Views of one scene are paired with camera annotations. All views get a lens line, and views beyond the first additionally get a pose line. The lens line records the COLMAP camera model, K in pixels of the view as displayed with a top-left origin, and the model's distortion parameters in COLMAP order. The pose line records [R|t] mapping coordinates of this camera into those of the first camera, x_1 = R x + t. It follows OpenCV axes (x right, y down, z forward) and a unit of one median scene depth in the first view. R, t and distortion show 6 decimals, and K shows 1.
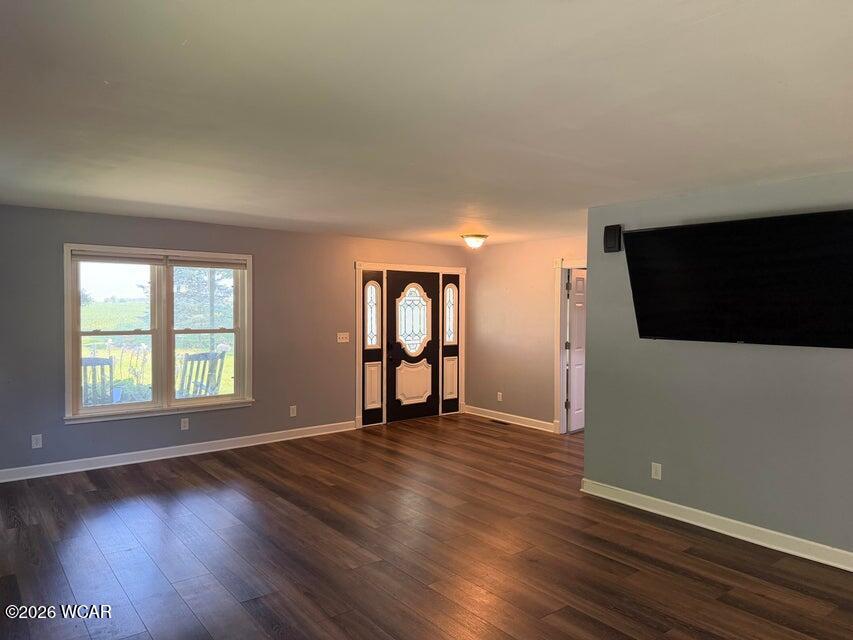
lens RADIAL K [[590.0, 0, 426.5], [0, 590.0, 320.0], [0, 0, 1]] dist [0.161312, -0.317835]
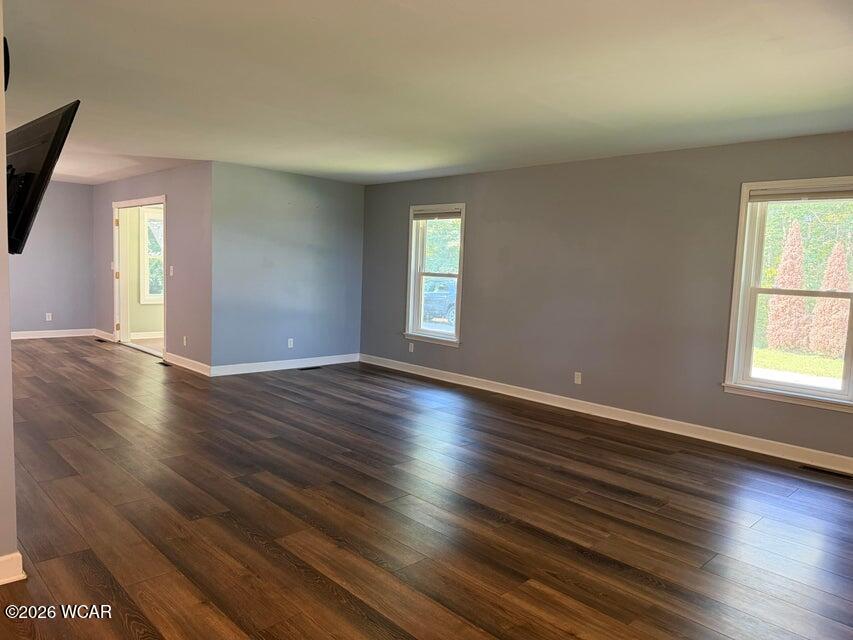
lens RADIAL K [[590.0, 0, 426.5], [0, 590.0, 320.0], [0, 0, 1]] dist [0.161312, -0.317835]
pose [[-0.994036, -0.043586, -0.099962, -0.010999], [-0.055185, 0.991672, 0.116371, 0.004141], [0.094057, 0.121193, -0.988163, 1.582063]]
